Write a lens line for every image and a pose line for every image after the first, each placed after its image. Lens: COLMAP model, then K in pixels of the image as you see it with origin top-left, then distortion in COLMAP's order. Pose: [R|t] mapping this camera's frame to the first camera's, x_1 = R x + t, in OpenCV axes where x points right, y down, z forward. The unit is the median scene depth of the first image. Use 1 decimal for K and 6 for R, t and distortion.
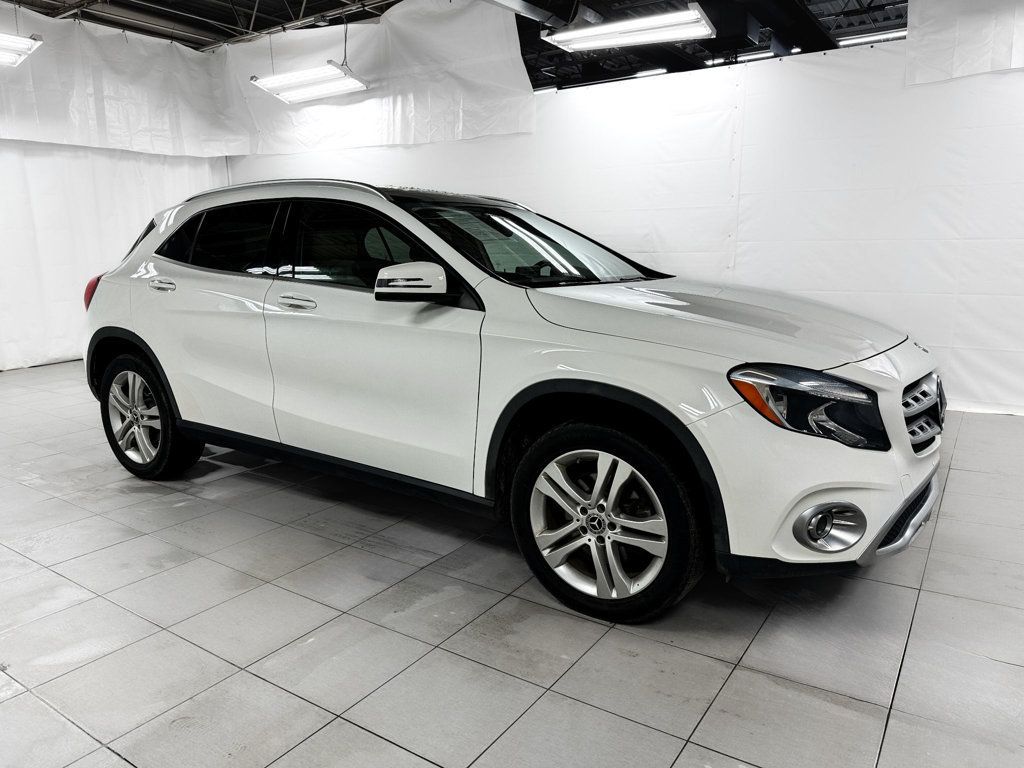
lens RADIAL K [[722.8, 0, 512.0], [0, 722.8, 384.0], [0, 0, 1]] dist [0.027886, -0.031207]
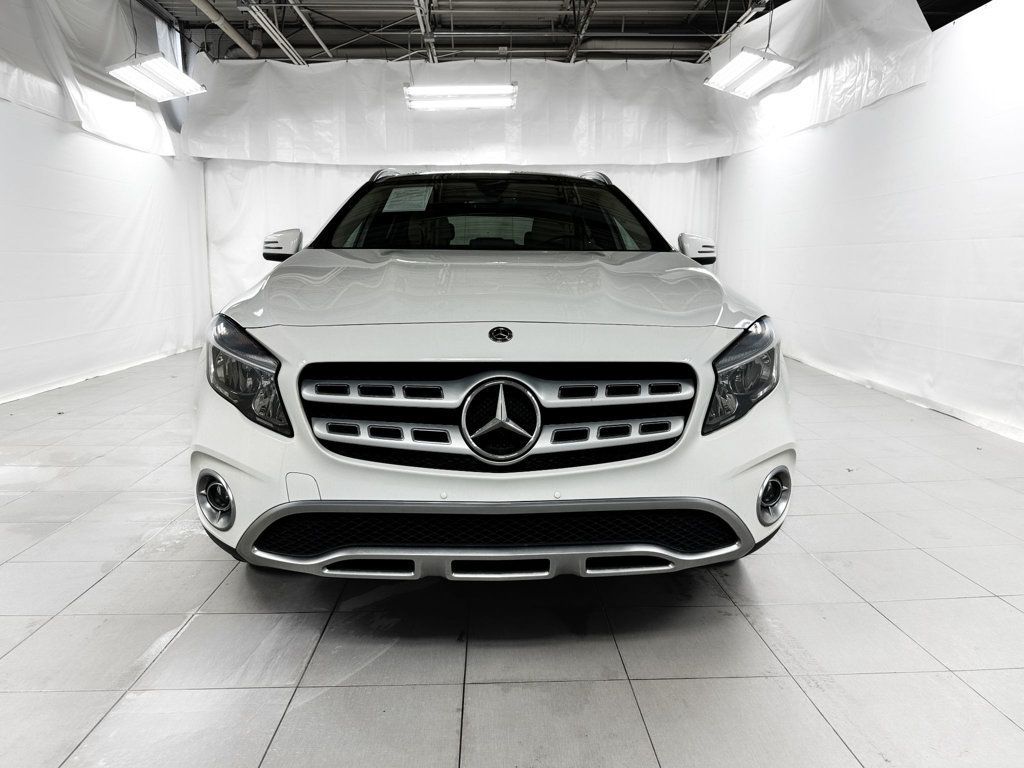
lens RADIAL K [[722.8, 0, 512.0], [0, 722.8, 384.0], [0, 0, 1]] dist [0.027886, -0.031207]
pose [[0.606888, 0.136324, -0.783008, 0.337097], [-0.149617, 0.987162, 0.055904, -0.012165], [0.780578, 0.083224, 0.619494, 0.181925]]
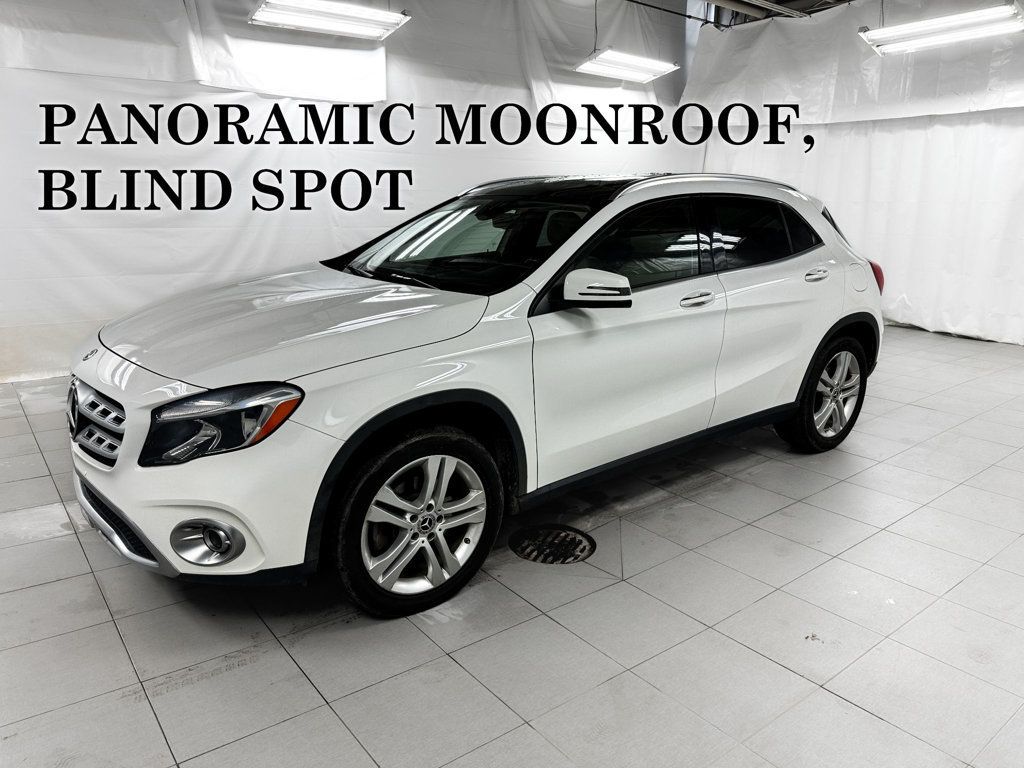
lens RADIAL K [[728.7, 0, 512.0], [0, 728.7, 384.0], [0, 0, 1]] dist [-0.003463, -0.000177]
pose [[-0.279493, 0.243966, -0.928636, 0.404653], [-0.188920, 0.934299, 0.302314, -0.123719], [0.941378, 0.259933, -0.215040, 0.525034]]
